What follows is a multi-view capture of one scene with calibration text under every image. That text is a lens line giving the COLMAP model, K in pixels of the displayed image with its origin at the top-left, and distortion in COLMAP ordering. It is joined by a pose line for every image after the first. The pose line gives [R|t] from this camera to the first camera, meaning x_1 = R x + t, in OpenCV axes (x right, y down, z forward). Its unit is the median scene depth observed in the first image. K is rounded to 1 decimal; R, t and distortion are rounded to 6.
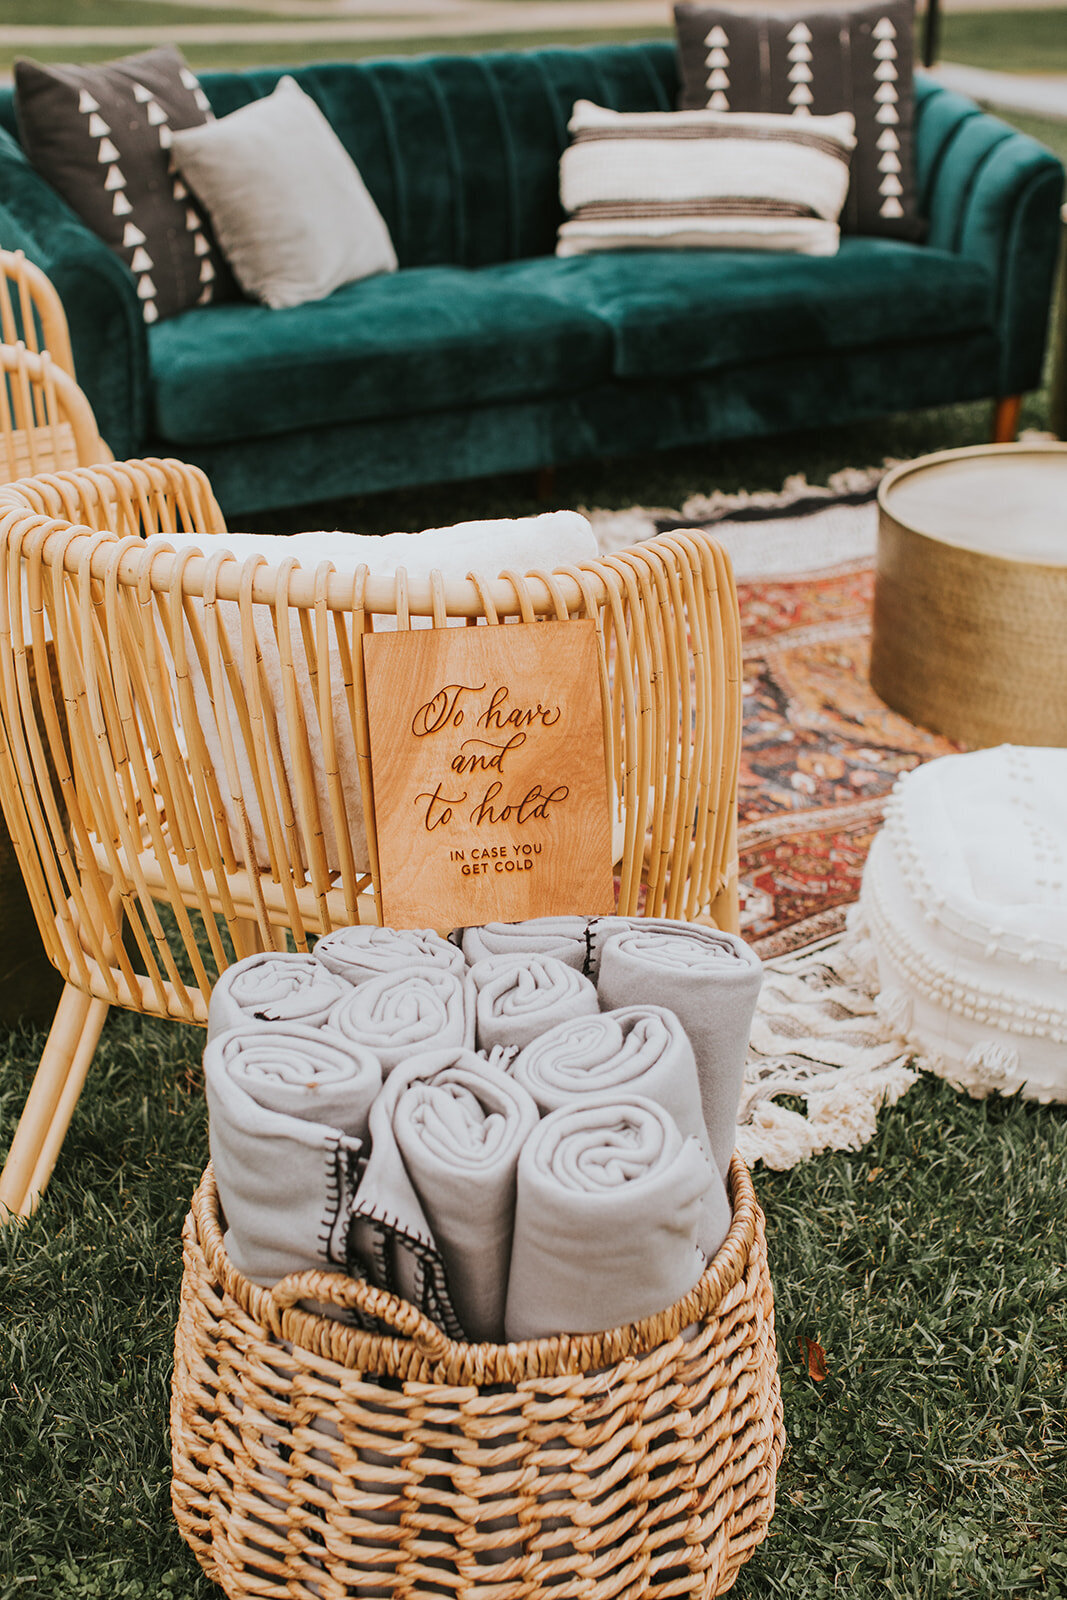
lens RADIAL K [[2457.5, 0, 501.6], [0, 2457.5, 801.4], [0, 0, 1]] dist [-0.130827, 0.023249]
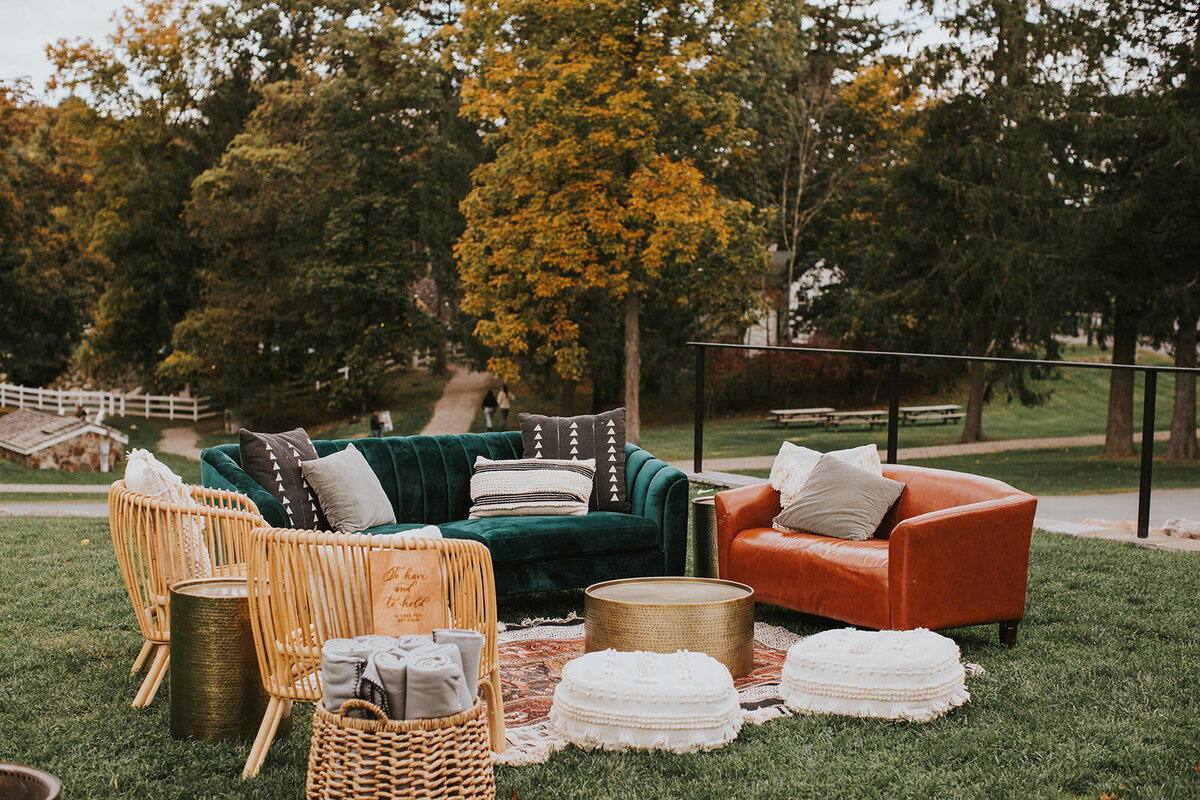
lens RADIAL K [[1843.1, 0, 600.0], [0, 1843.1, 400.0], [0, 0, 1]] dist [-0.130827, 0.023249]
pose [[0.998718, -0.007245, 0.050097, 0.145167], [0.024596, 0.934474, -0.355182, 0.685616], [-0.044241, 0.355959, 0.933454, -1.563747]]
